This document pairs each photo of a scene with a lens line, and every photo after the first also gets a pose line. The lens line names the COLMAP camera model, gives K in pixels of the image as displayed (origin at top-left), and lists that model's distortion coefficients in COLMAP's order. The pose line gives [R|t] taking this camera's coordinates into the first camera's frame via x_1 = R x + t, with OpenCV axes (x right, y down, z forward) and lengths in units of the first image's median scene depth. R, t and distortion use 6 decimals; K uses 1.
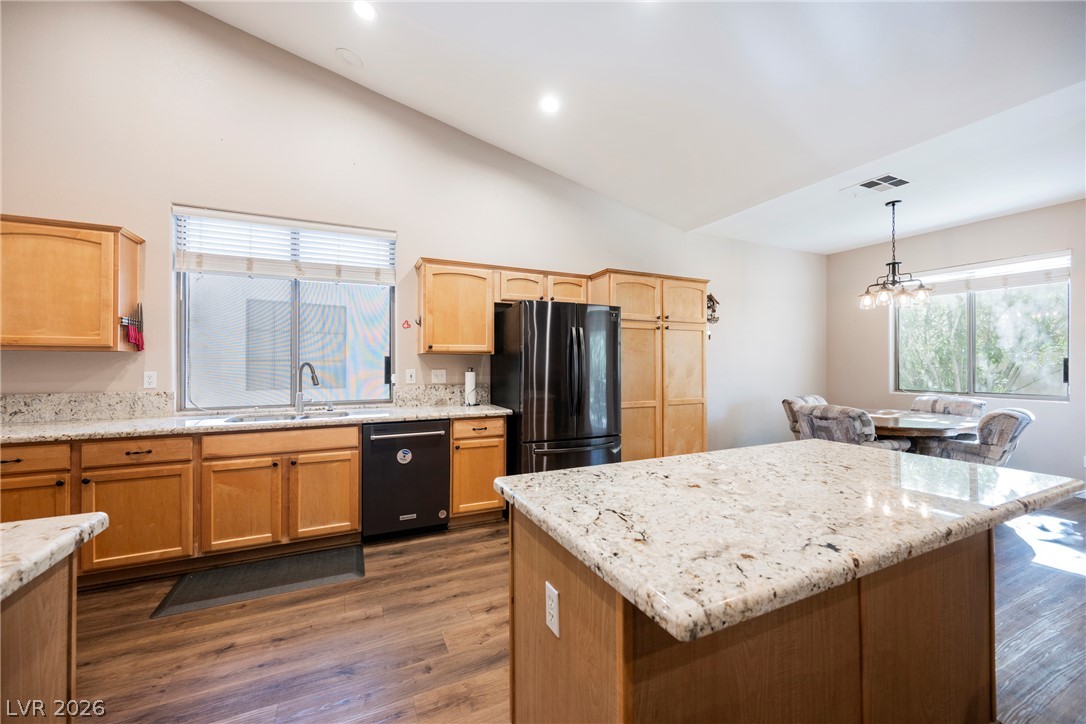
lens RADIAL K [[422.5, 0, 545.4], [0, 422.5, 361.9], [0, 0, 1]] dist [-0.001787, -0.000250]
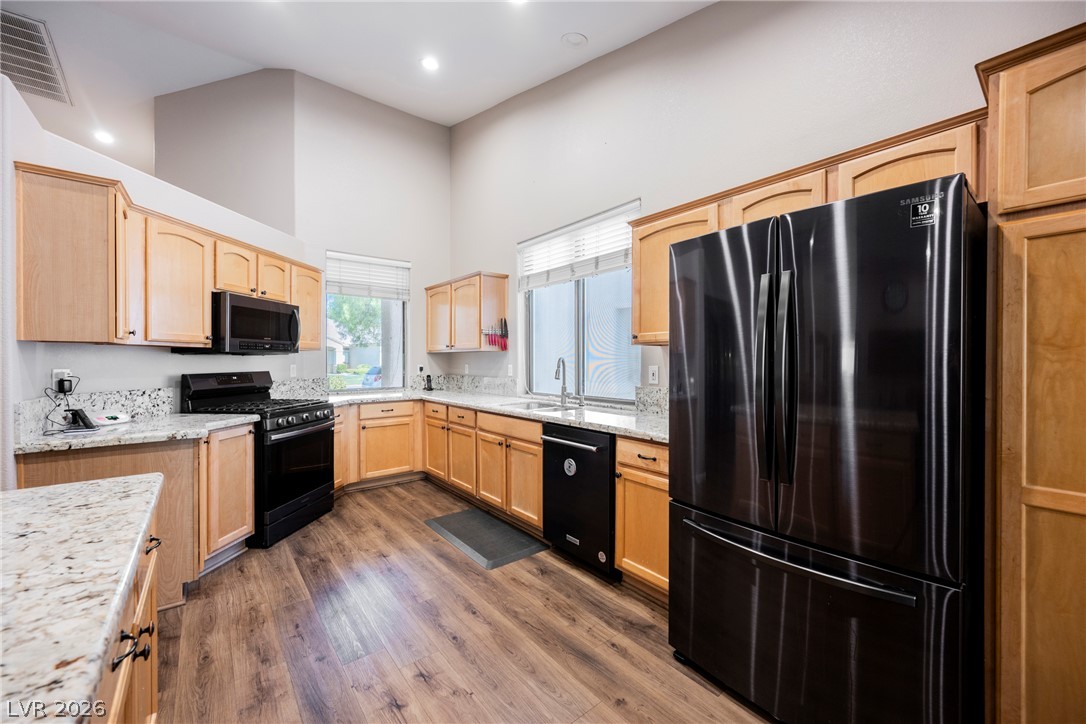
lens RADIAL K [[422.5, 0, 545.4], [0, 422.5, 361.9], [0, 0, 1]] dist [-0.001787, -0.000250]
pose [[0.232646, 0.005552, -0.972546, 0.485952], [0.005165, 0.999963, 0.006944, 0.004293], [0.972548, -0.006639, 0.232608, 0.754189]]
